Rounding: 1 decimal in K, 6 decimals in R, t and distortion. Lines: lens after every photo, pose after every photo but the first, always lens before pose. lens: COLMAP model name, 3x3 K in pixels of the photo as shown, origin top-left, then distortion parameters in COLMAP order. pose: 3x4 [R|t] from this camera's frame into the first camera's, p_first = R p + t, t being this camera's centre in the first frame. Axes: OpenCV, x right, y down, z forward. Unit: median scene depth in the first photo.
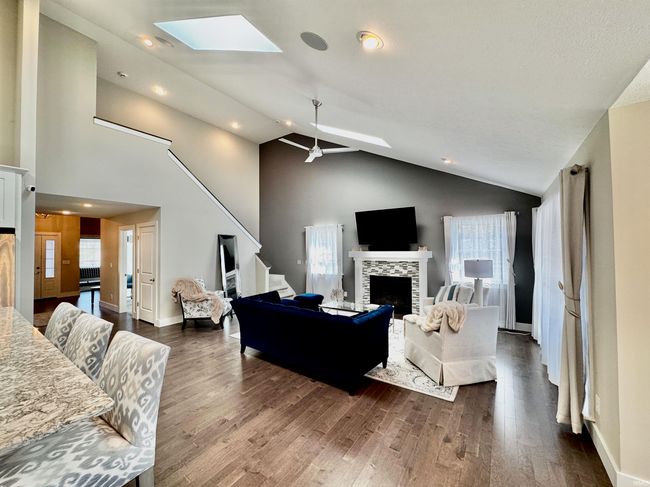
lens RADIAL K [[258.8, 0, 323.2], [0, 258.8, 245.4], [0, 0, 1]] dist [-0.000369, 0.000159]
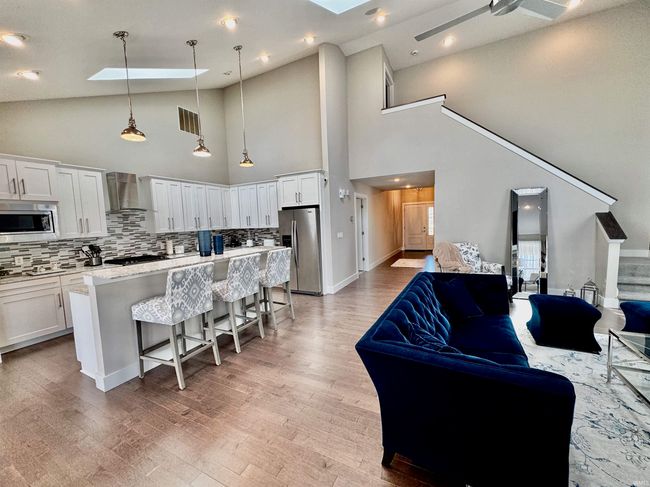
lens RADIAL K [[258.8, 0, 325.1], [0, 258.8, 243.2], [0, 0, 1]] dist [-0.000369, 0.000159]
pose [[0.138034, 0.088252, -0.986488, 1.482917], [0.049621, 0.994155, 0.095881, 0.071672], [0.989184, -0.062185, 0.132848, 1.989082]]
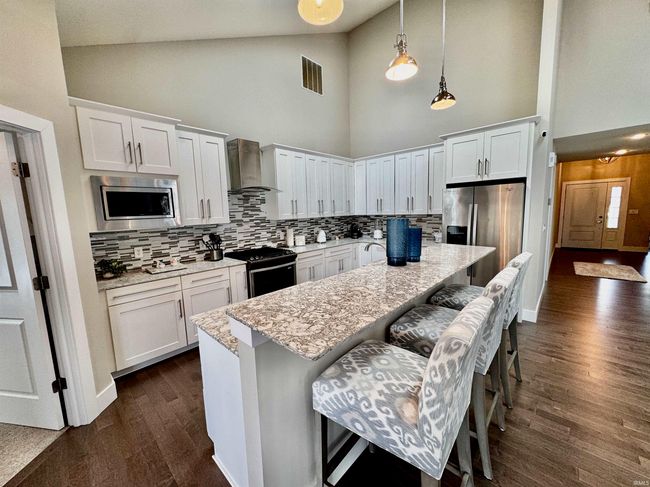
lens RADIAL K [[258.8, 0, 326.0], [0, 258.8, 242.8], [0, 0, 1]] dist [-0.000369, 0.000159]
pose [[-0.136316, 0.137188, -0.981121, 0.027582], [0.045034, 0.990199, 0.132200, 0.059191], [0.989641, -0.026162, -0.141158, 0.819346]]
